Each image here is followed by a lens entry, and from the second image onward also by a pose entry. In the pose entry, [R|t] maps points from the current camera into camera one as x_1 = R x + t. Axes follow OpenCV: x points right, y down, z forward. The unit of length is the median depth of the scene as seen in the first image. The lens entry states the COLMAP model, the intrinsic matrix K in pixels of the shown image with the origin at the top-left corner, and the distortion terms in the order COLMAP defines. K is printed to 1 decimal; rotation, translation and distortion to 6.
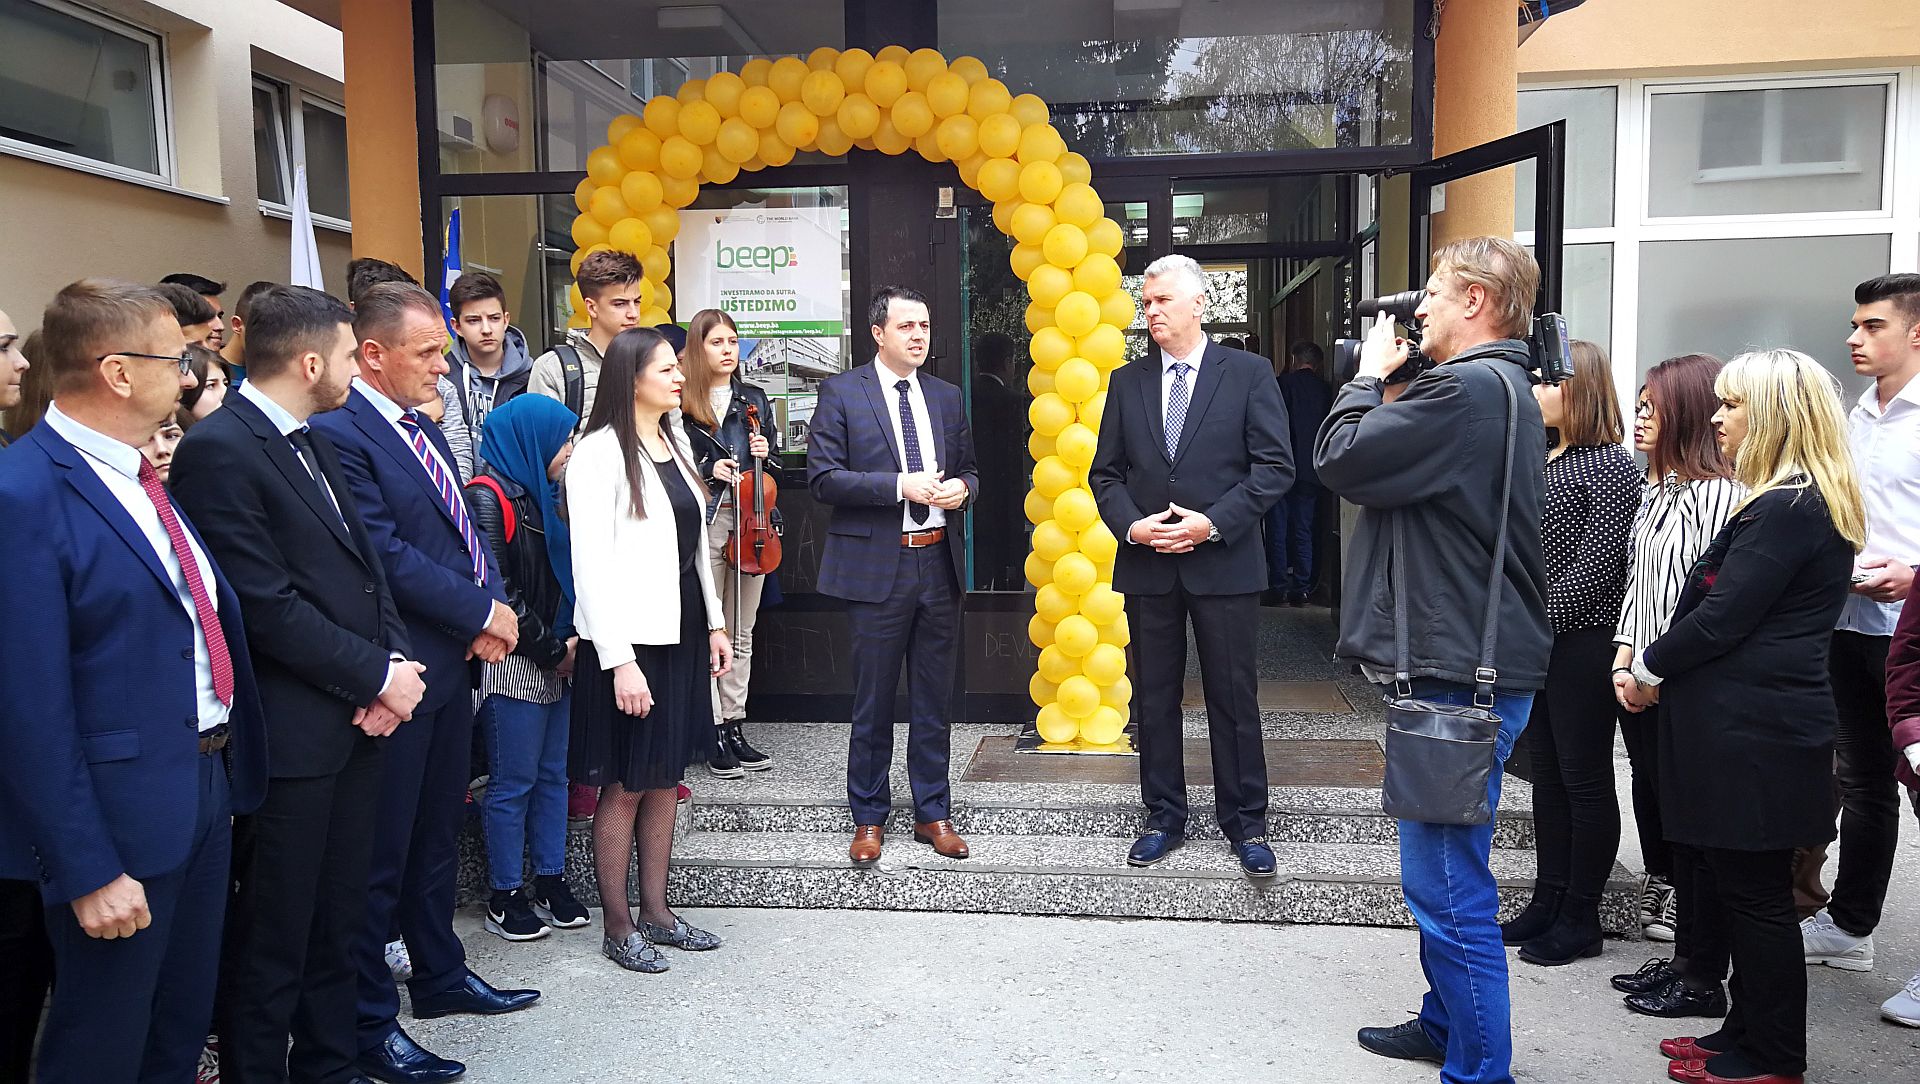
lens RADIAL K [[1535.7, 0, 960.0], [0, 1535.7, 542.0], [0, 0, 1]] dist [0.001705, -0.000328]
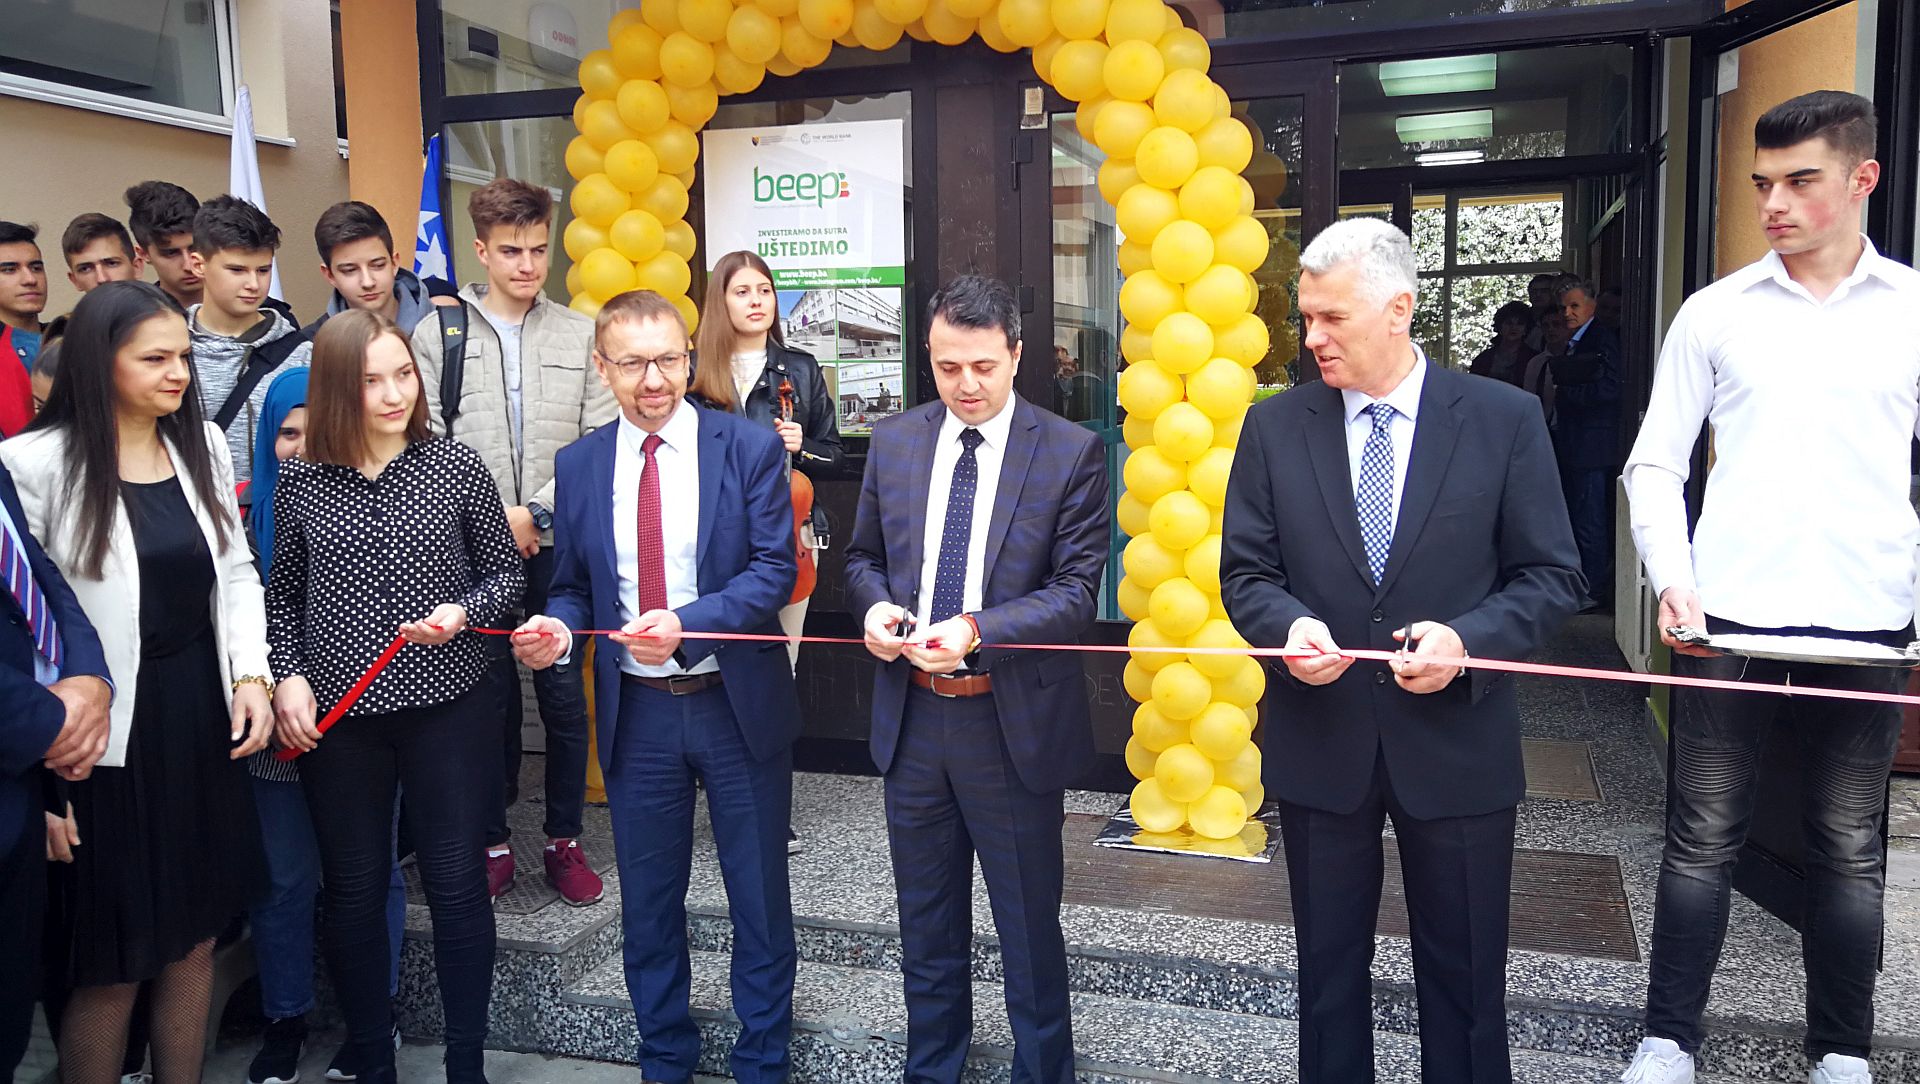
lens RADIAL K [[1548.6, 0, 959.7], [0, 1548.6, 515.2], [0, 0, 1]] dist [0.020035, 0.000329]
pose [[0.979589, 0.017300, -0.200263, 0.113726], [-0.014341, 0.999766, 0.016218, -0.031956], [0.200497, -0.013015, 0.979608, 0.241246]]
